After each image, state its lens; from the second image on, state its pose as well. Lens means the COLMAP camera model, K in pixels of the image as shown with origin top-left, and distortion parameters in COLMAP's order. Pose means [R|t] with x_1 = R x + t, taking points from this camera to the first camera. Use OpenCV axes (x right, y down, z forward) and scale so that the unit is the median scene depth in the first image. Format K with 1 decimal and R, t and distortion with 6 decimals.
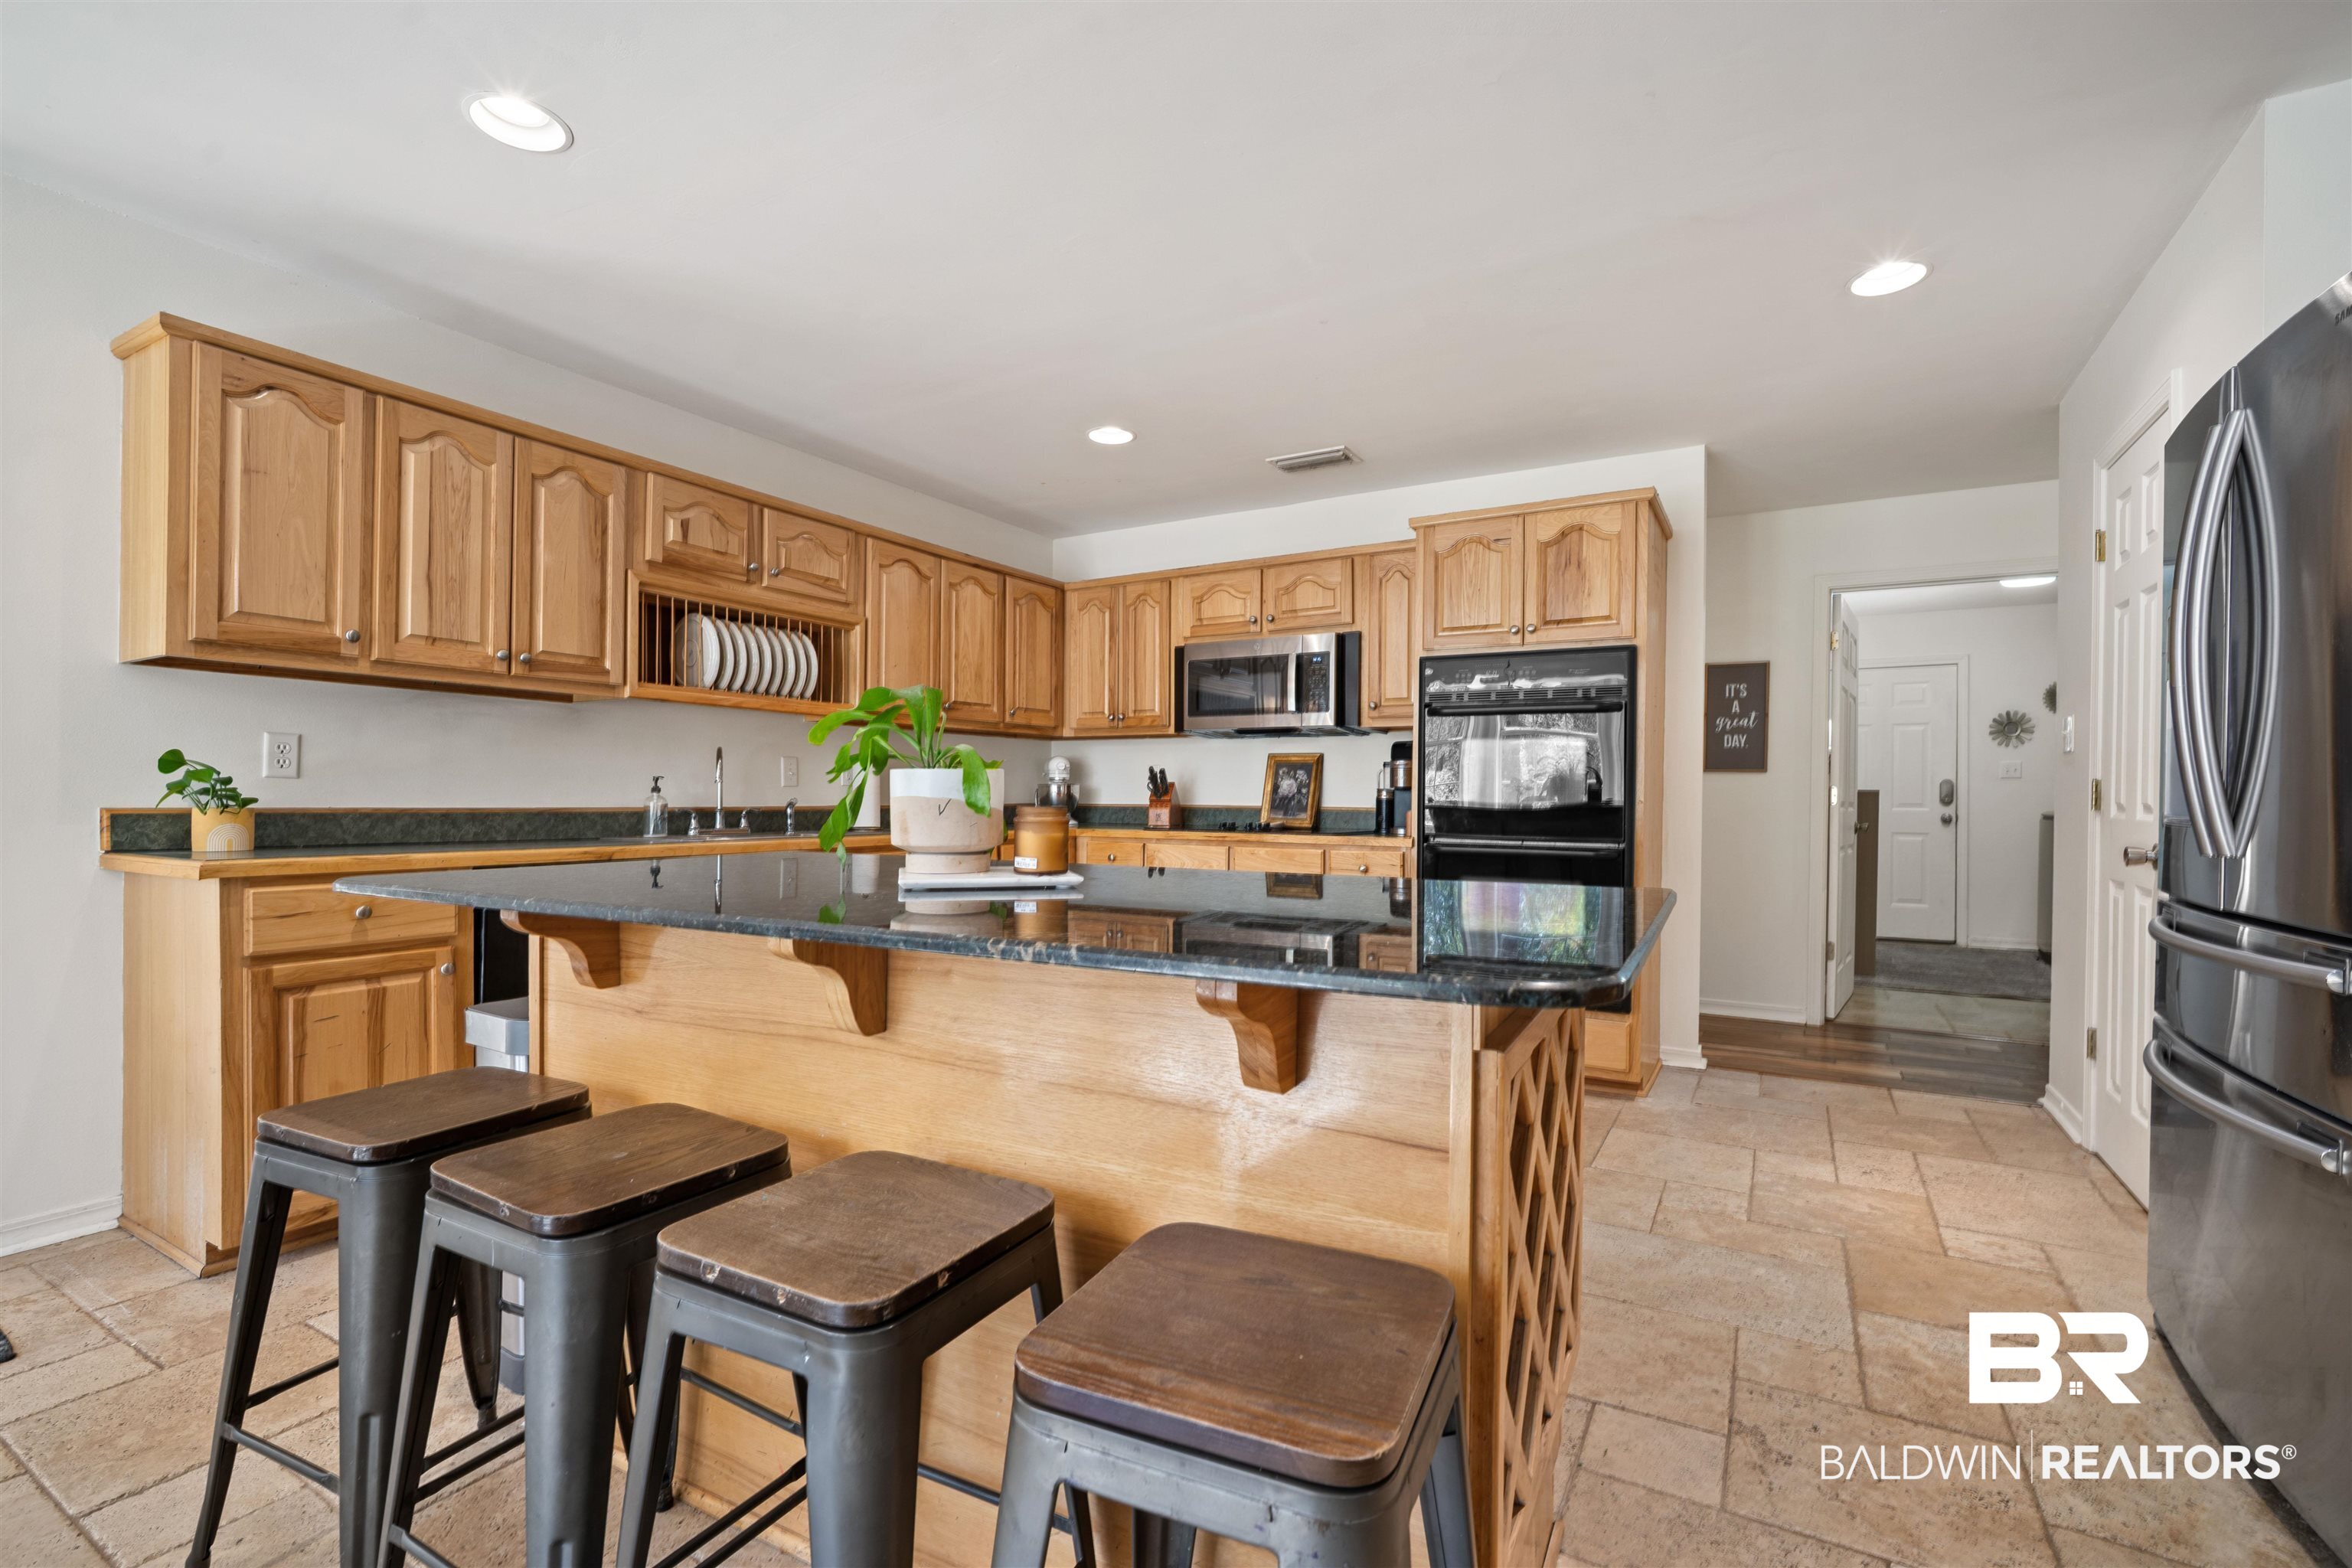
lens RADIAL K [[1044.0, 0, 1176.2], [0, 1044.0, 790.2], [0, 0, 1]] dist [0.002648, 0.000069]
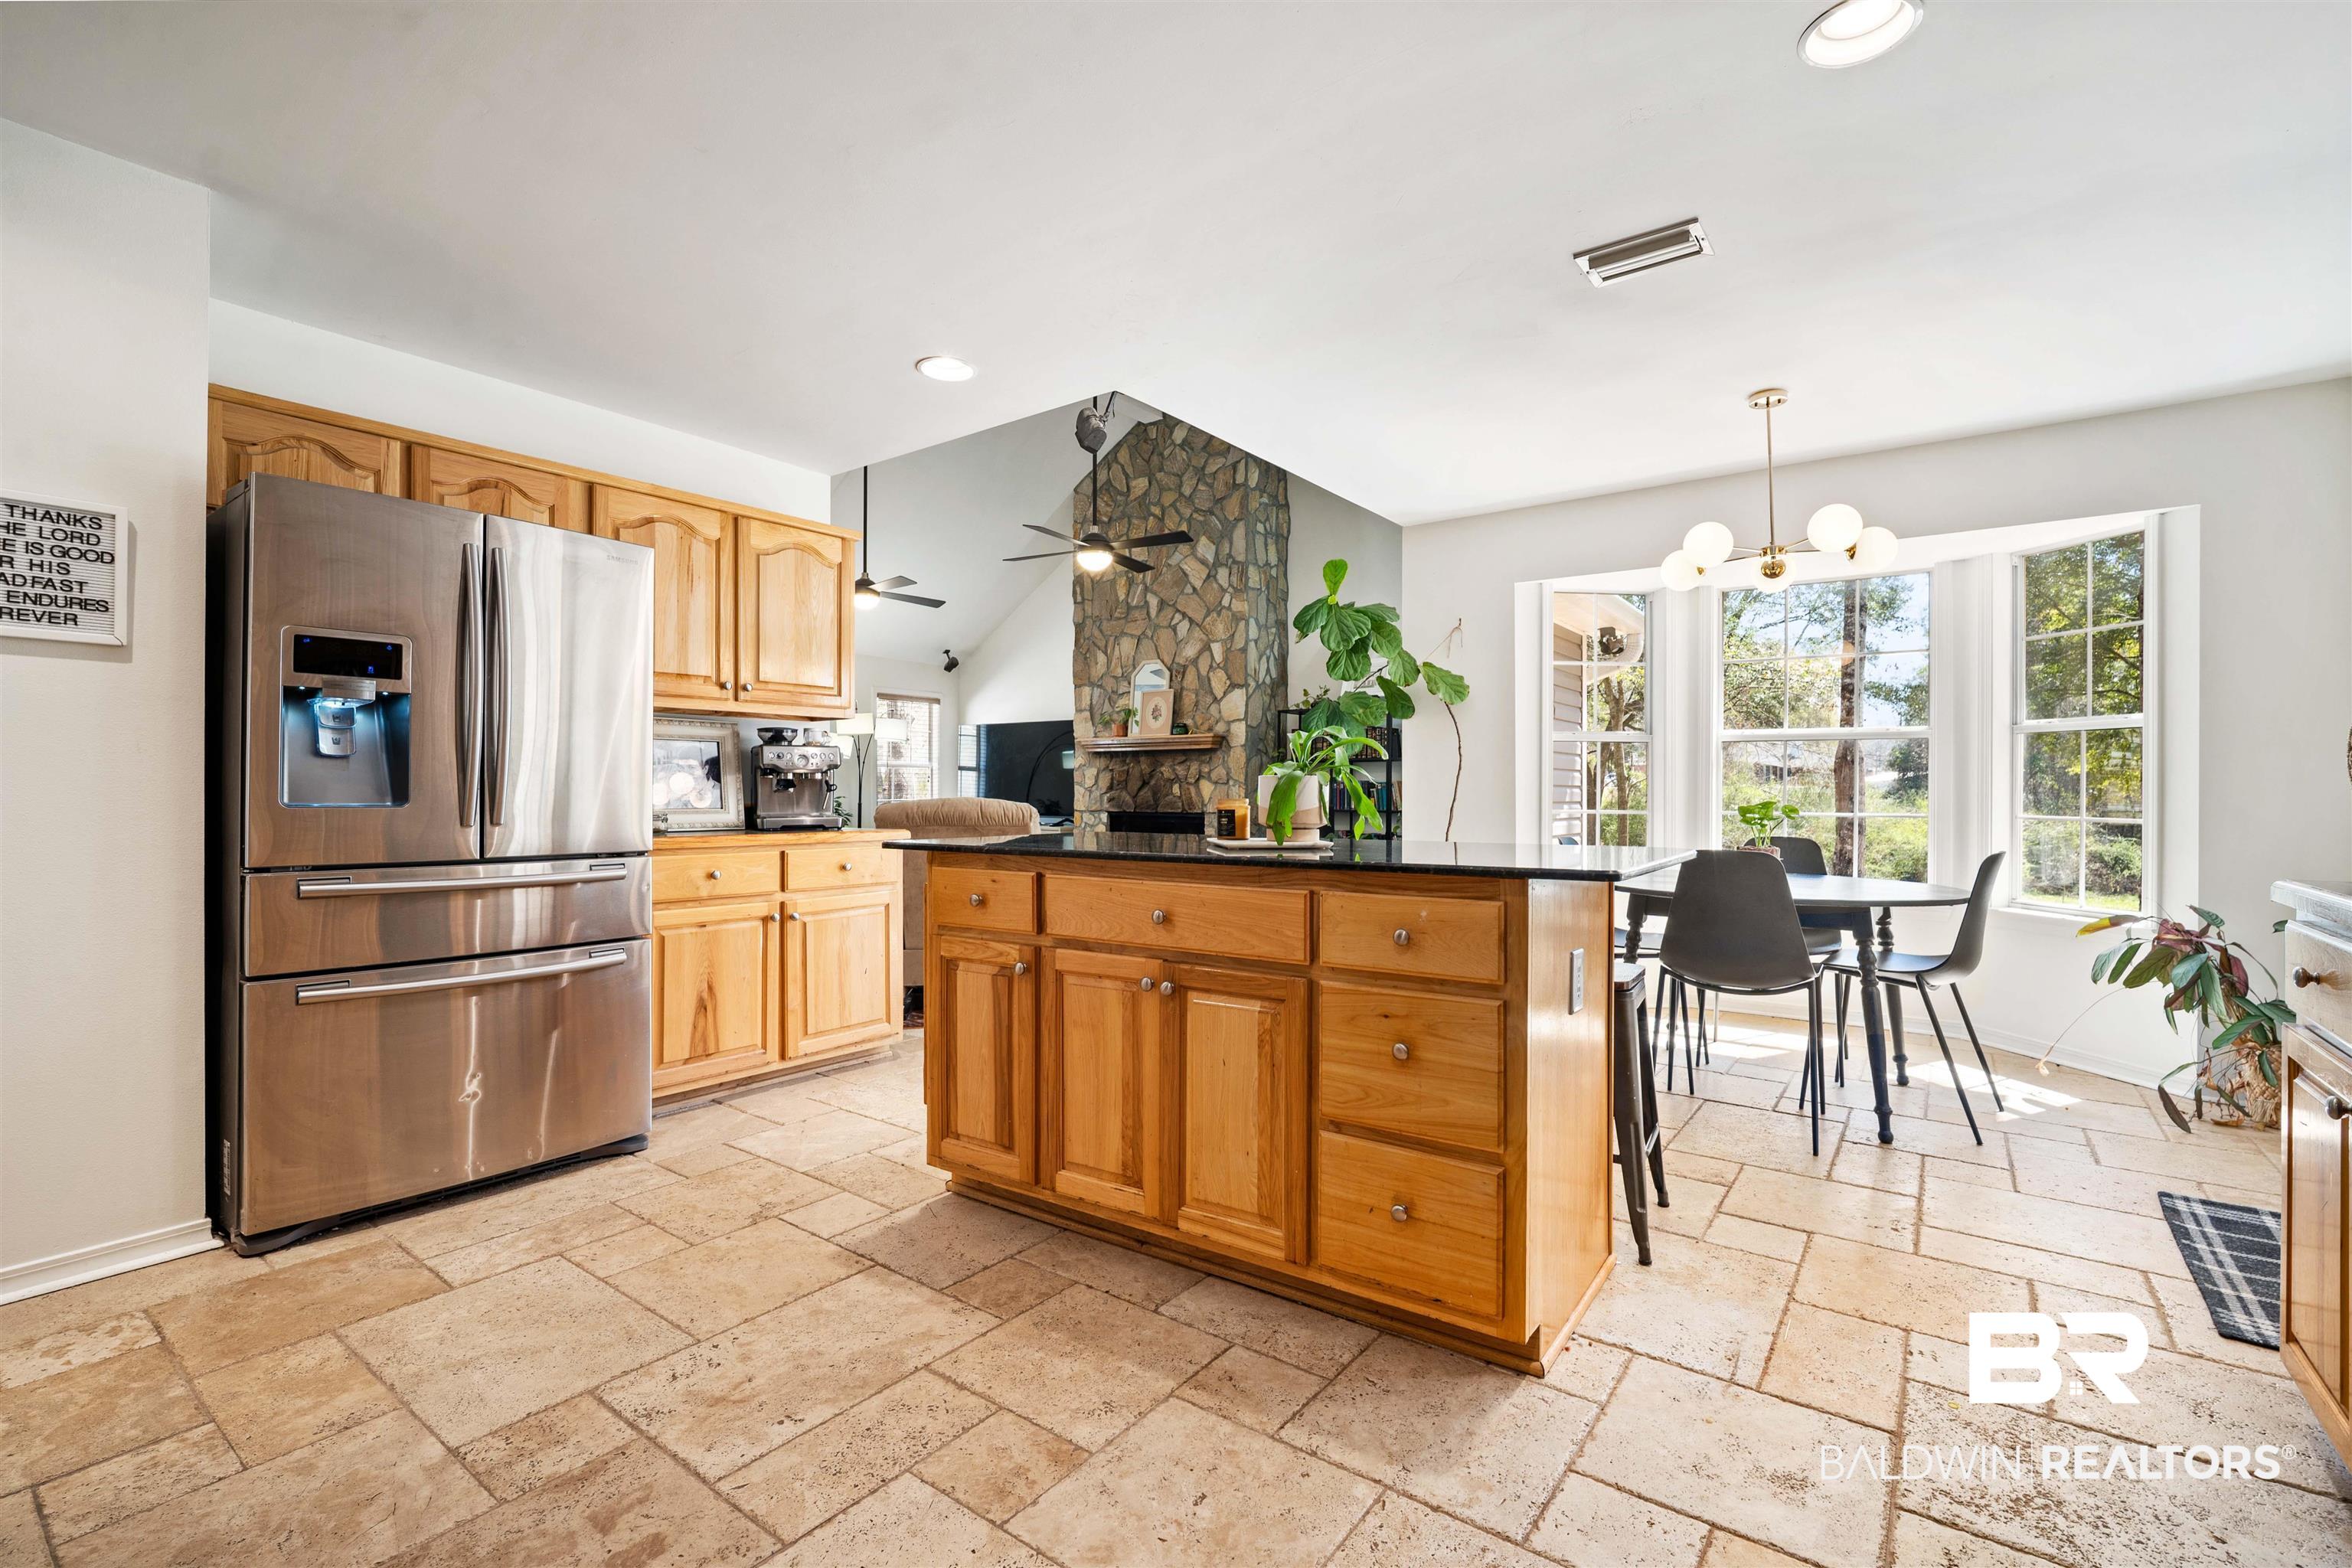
lens RADIAL K [[1044.0, 0, 1177.7], [0, 1044.0, 787.0], [0, 0, 1]] dist [0.002648, 0.000069]
pose [[-0.993075, -0.005196, 0.117367, -0.073361], [-0.005641, 0.999978, -0.003455, 0.003913], [-0.117346, -0.004093, -0.993083, 0.842701]]
